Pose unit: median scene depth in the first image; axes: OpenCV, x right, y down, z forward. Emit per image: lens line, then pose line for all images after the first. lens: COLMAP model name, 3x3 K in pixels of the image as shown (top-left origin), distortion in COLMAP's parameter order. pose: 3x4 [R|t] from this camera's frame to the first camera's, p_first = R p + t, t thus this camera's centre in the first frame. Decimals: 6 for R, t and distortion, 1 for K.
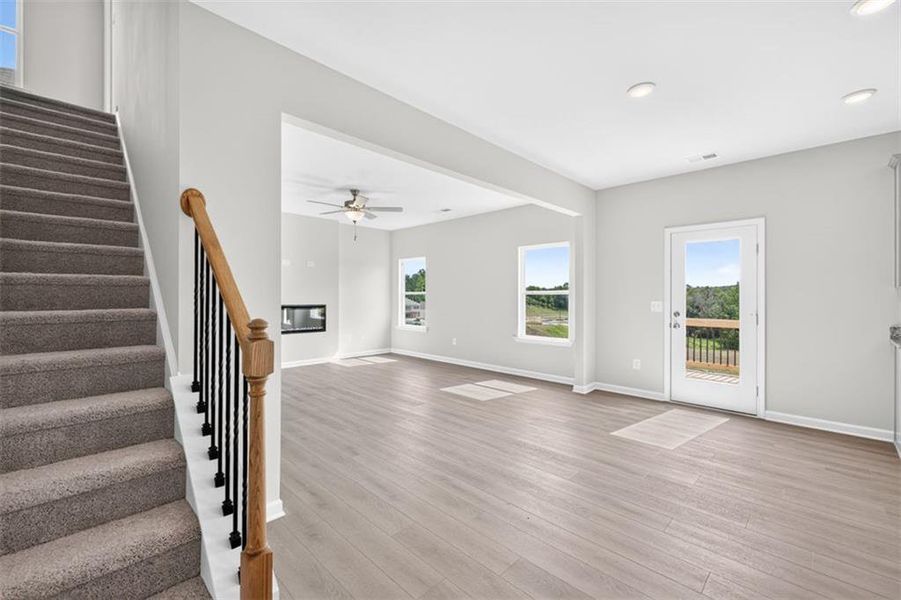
lens RADIAL K [[381.7, 0, 453.2], [0, 381.7, 297.6], [0, 0, 1]] dist [0.016089, -0.001470]
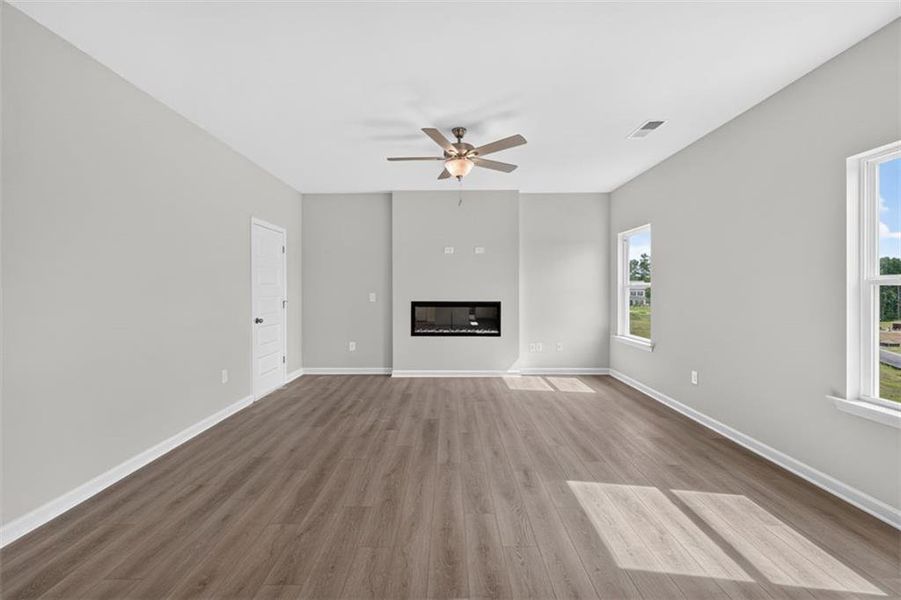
lens RADIAL K [[381.7, 0, 446.1], [0, 381.7, 293.2], [0, 0, 1]] dist [0.016089, -0.001470]
pose [[0.692709, 0.002253, -0.721214, 0.170470], [-0.000027, 0.999995, 0.003098, -0.001458], [0.721218, -0.002126, 0.692705, 0.451831]]
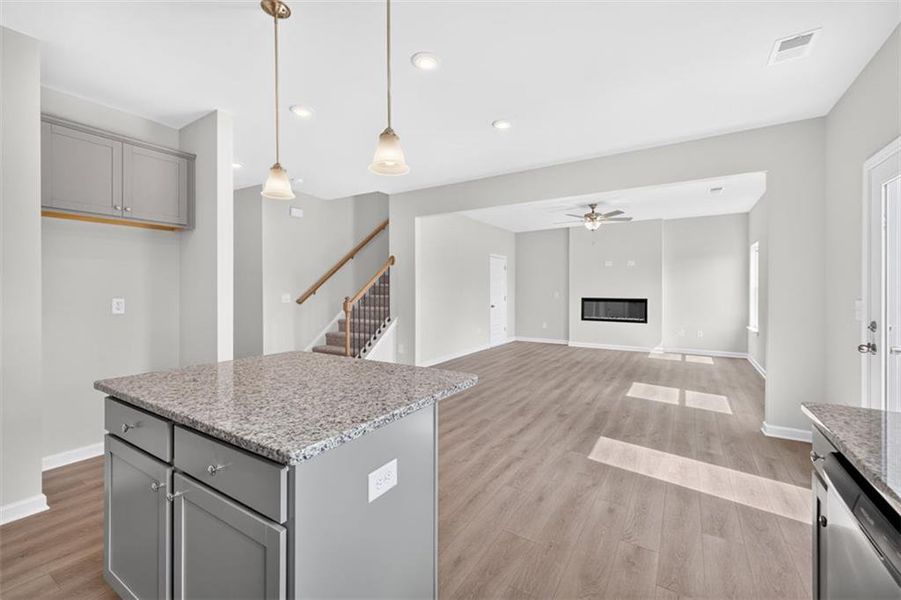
lens RADIAL K [[381.7, 0, 449.0], [0, 381.7, 297.0], [0, 0, 1]] dist [0.016089, -0.001470]
pose [[0.217242, 0.014705, -0.976007, 0.714438], [-0.002211, 0.999891, 0.014573, -0.001492], [0.976115, -0.001008, 0.217251, 0.244285]]
